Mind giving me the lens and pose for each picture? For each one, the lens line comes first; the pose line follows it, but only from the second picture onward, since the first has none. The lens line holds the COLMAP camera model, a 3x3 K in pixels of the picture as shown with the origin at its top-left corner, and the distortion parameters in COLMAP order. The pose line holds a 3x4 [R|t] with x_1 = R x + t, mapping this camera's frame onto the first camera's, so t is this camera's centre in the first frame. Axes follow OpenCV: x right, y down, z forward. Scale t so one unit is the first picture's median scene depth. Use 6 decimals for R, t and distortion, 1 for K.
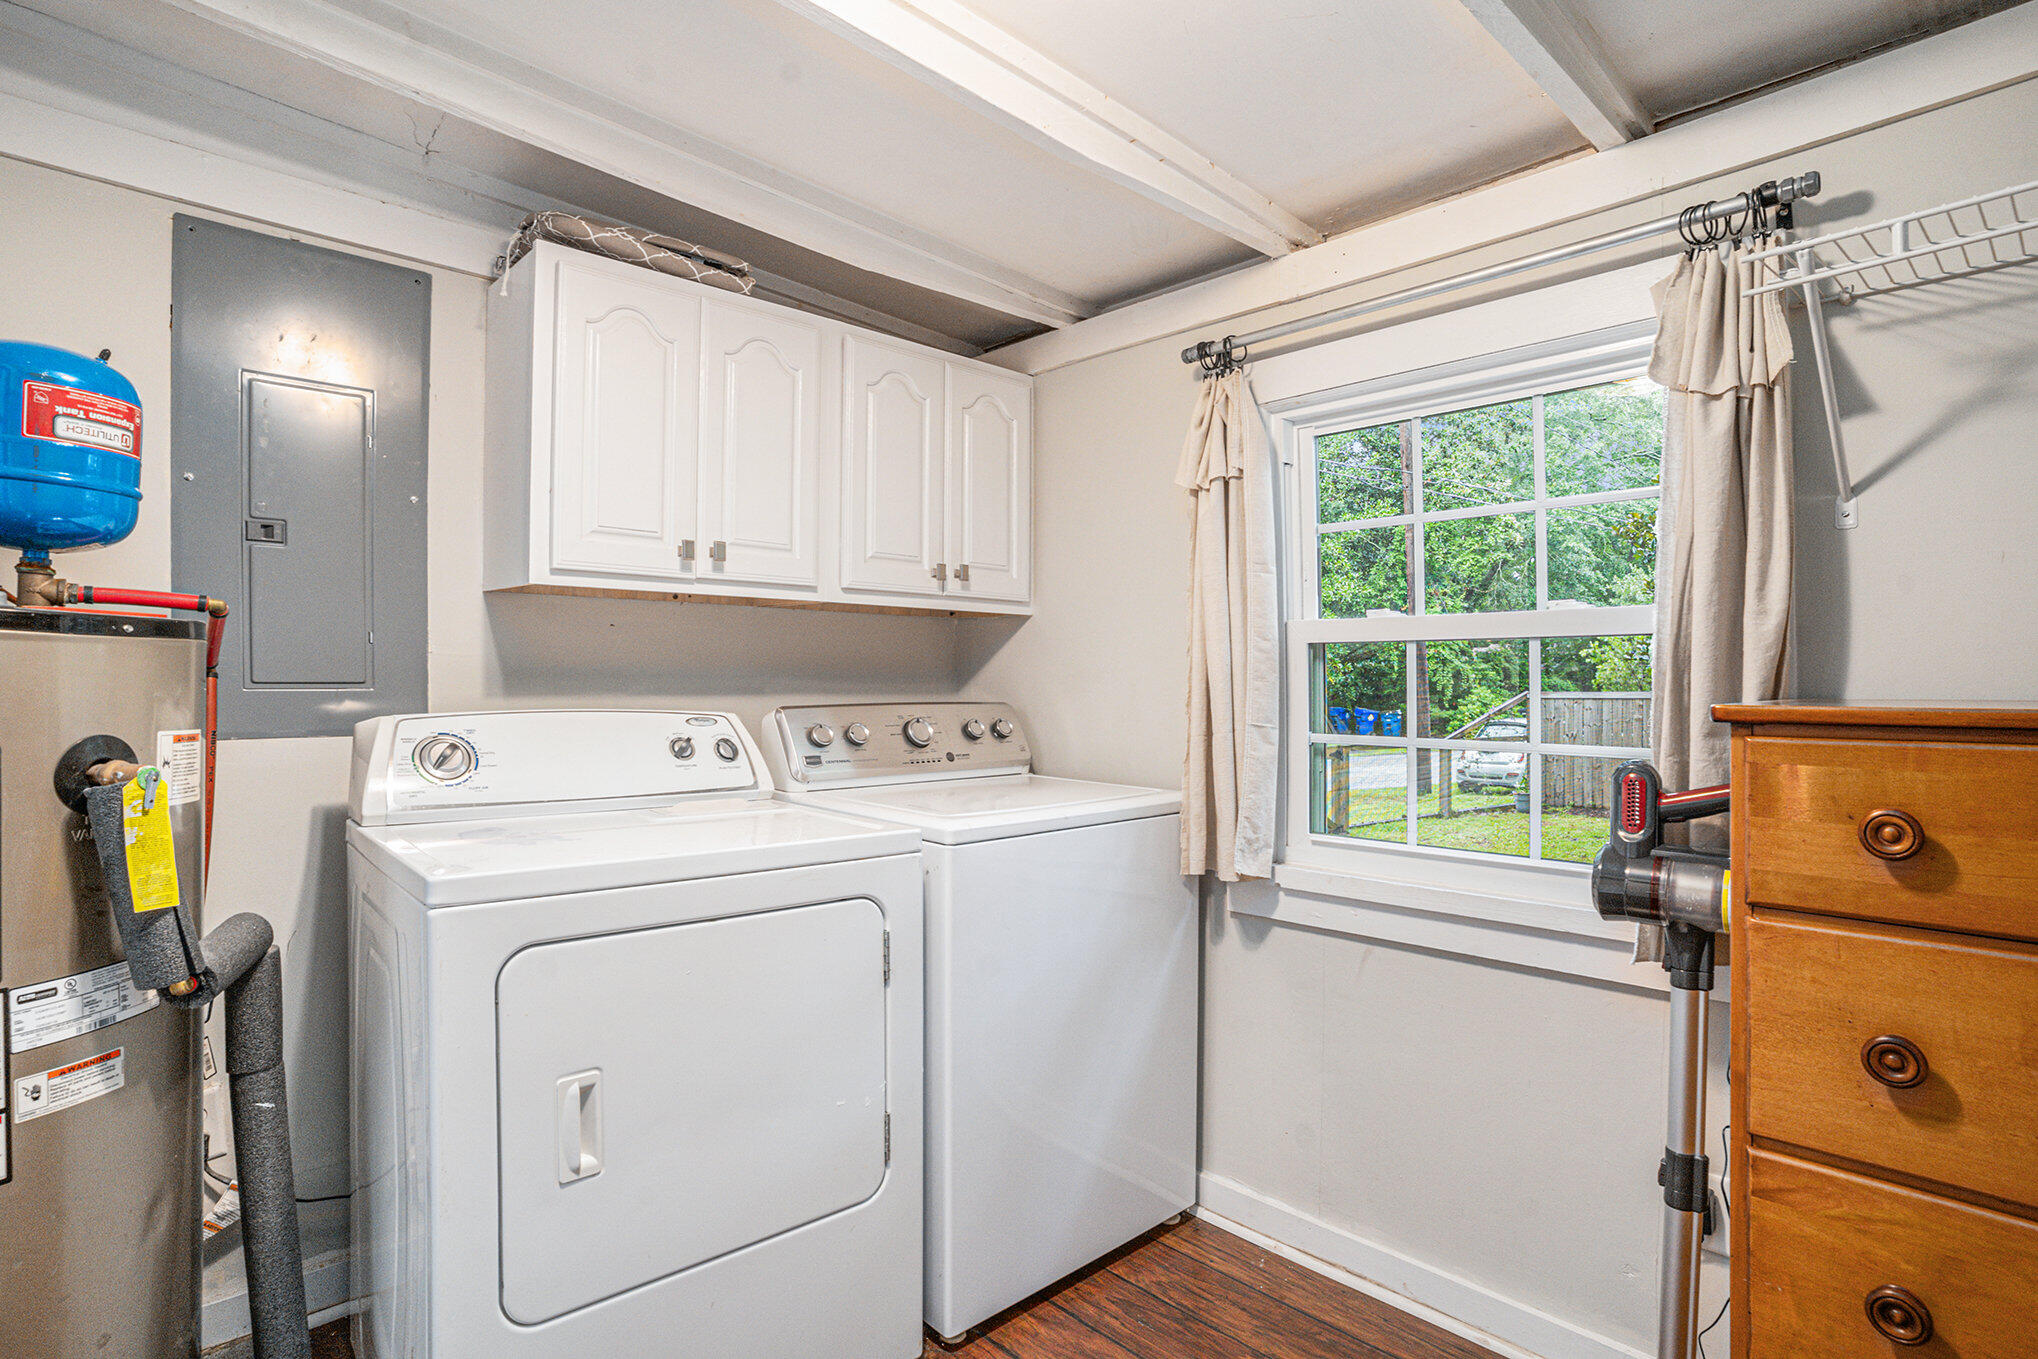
lens RADIAL K [[1022.1, 0, 993.8], [0, 1022.1, 701.4], [0, 0, 1]] dist [-0.074034, 0.037605]
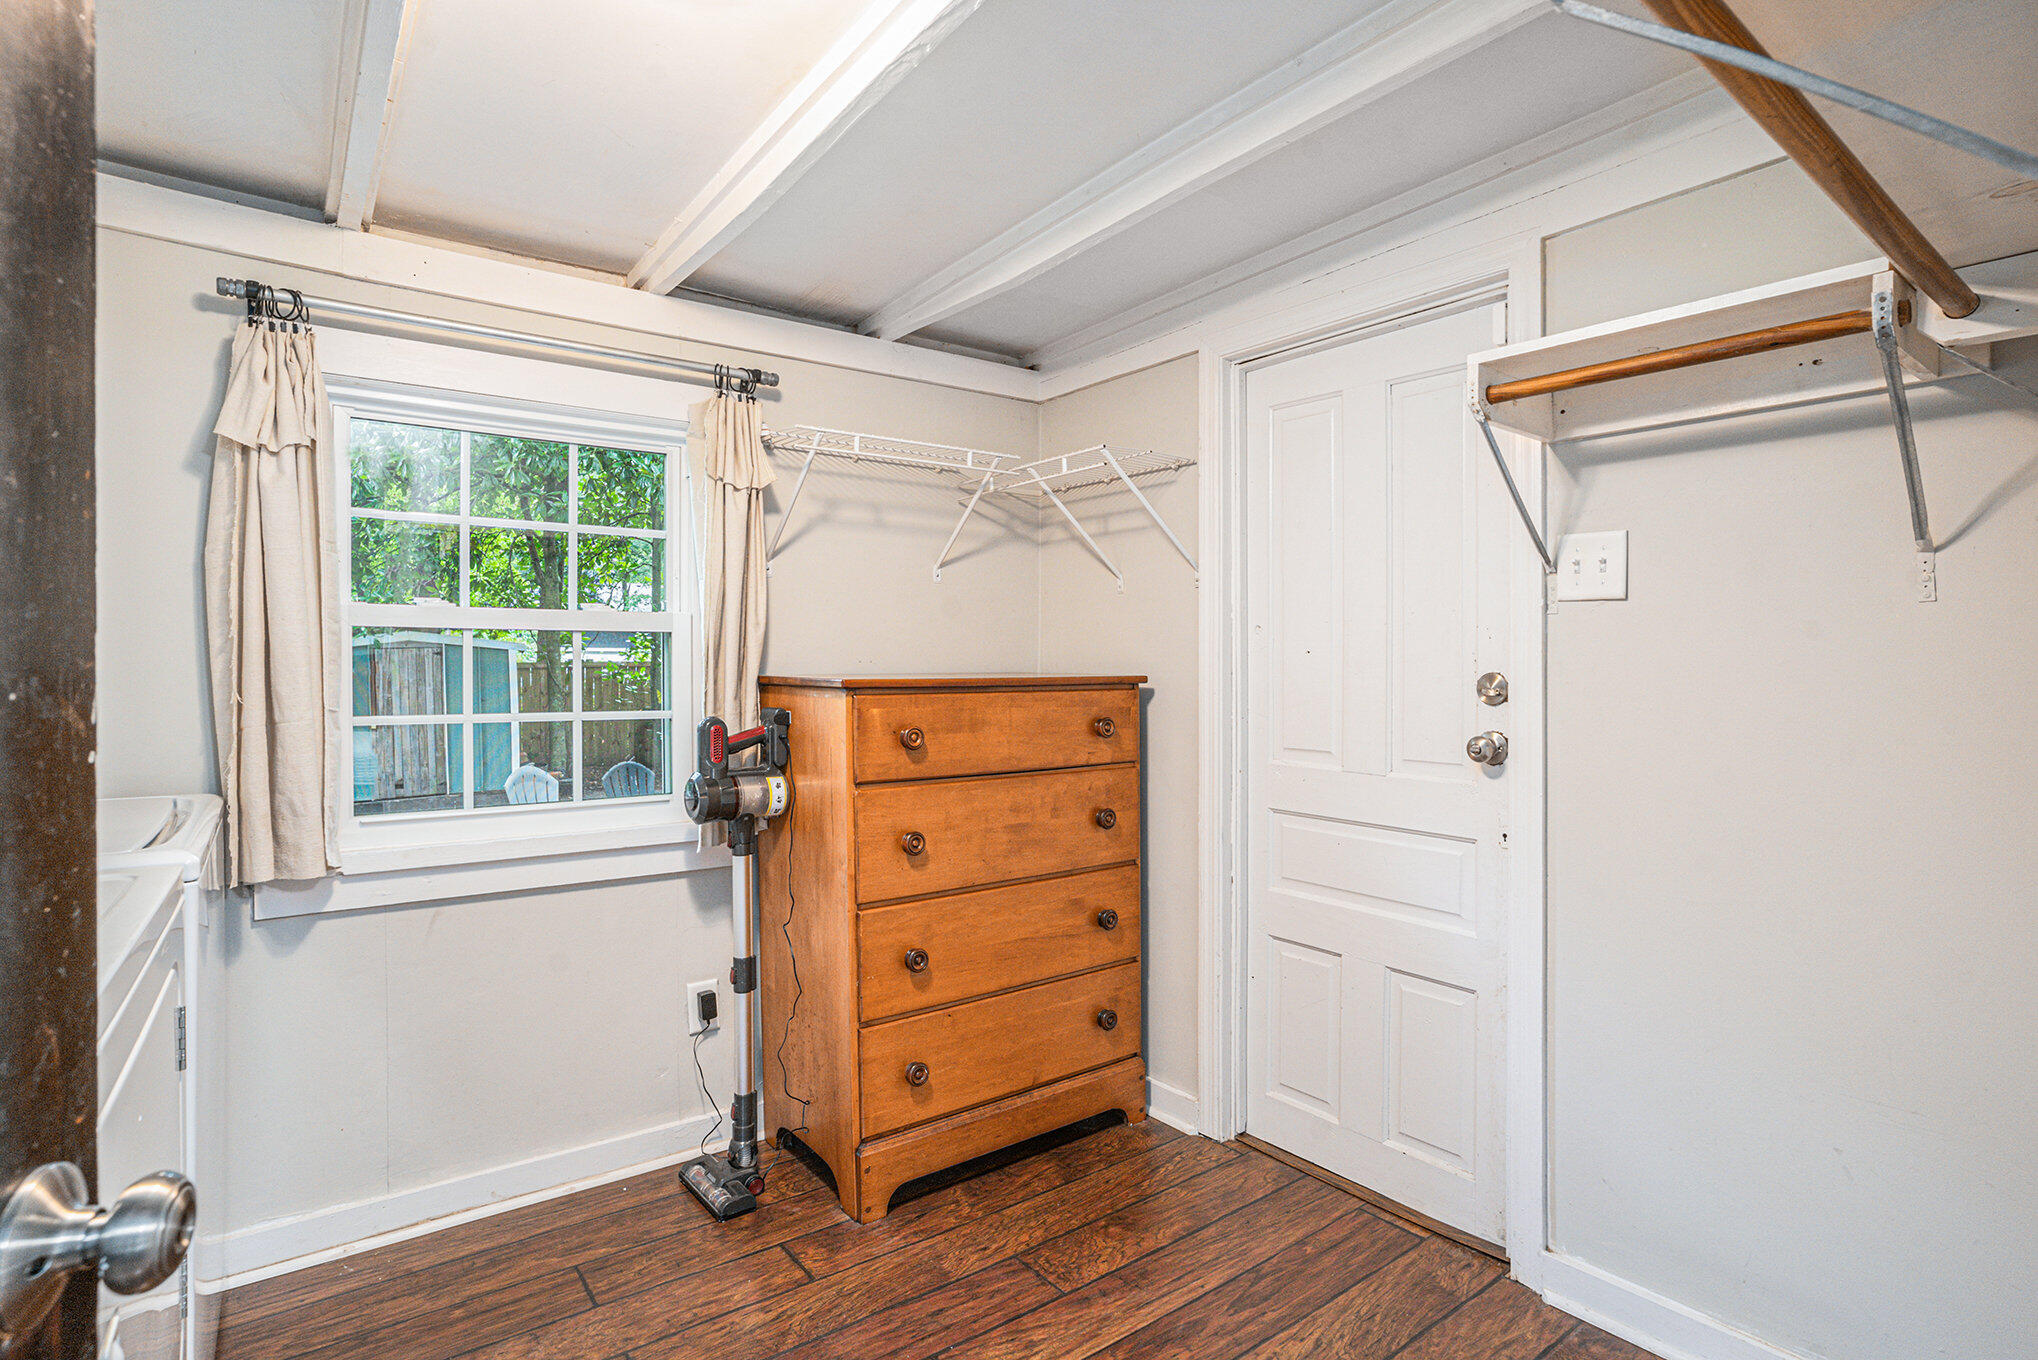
lens RADIAL K [[1039.8, 0, 1029.5], [0, 1039.8, 684.9], [0, 0, 1]] dist [-0.076064, 0.036634]
pose [[0.089610, -0.023002, 0.995711, -0.819692], [0.013248, 0.999672, 0.021901, -0.016216], [-0.995889, 0.011228, 0.089885, 0.335750]]
